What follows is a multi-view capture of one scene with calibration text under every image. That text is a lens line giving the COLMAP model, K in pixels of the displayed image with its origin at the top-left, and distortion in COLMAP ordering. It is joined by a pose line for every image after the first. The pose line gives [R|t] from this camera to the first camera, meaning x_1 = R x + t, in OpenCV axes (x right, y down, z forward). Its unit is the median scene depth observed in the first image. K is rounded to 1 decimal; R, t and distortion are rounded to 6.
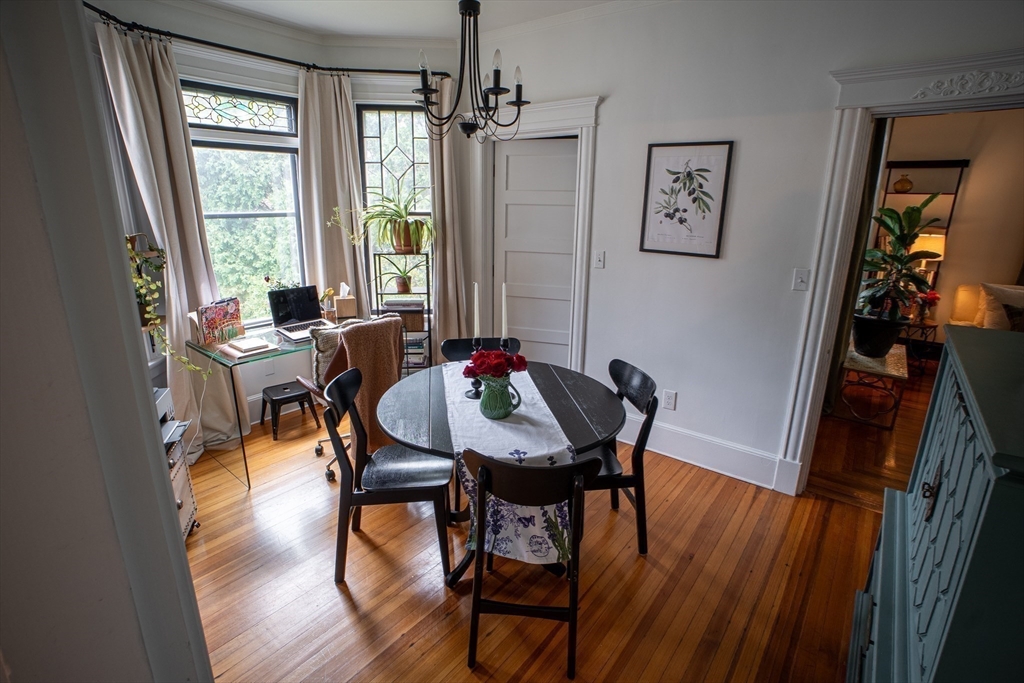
lens RADIAL K [[496.2, 0, 509.6], [0, 496.2, 344.5], [0, 0, 1]] dist [-0.072628, 0.025732]
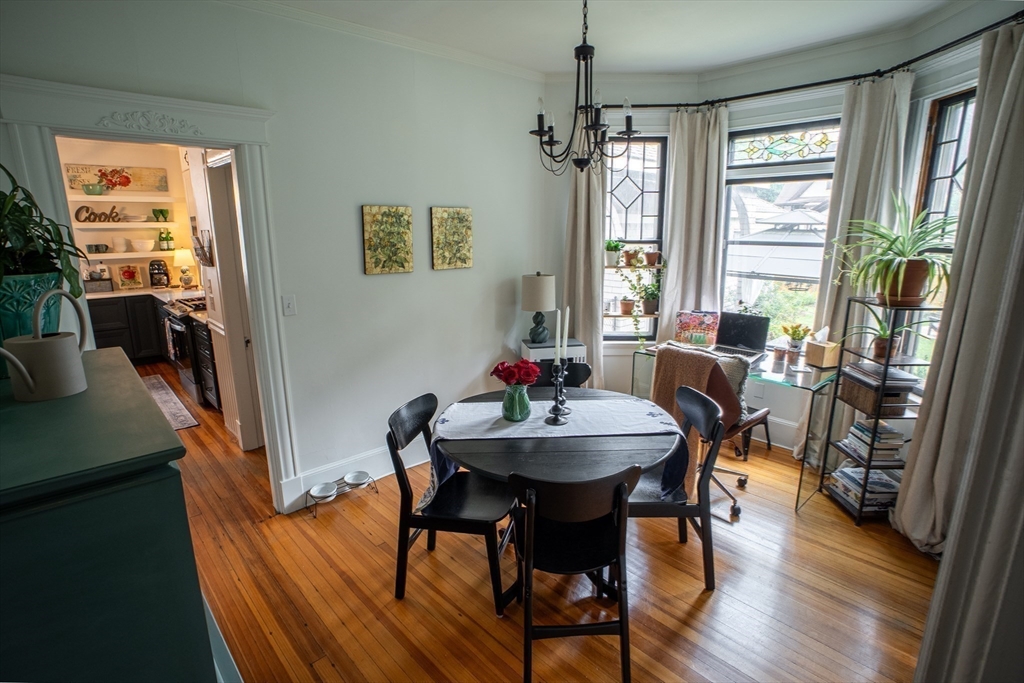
lens RADIAL K [[496.2, 0, 509.6], [0, 496.2, 344.5], [0, 0, 1]] dist [-0.072628, 0.025732]
pose [[-0.155898, 0.213982, -0.964317, 0.649061], [-0.266959, 0.930796, 0.249702, -0.184506], [0.951015, 0.296361, -0.087985, 0.654794]]
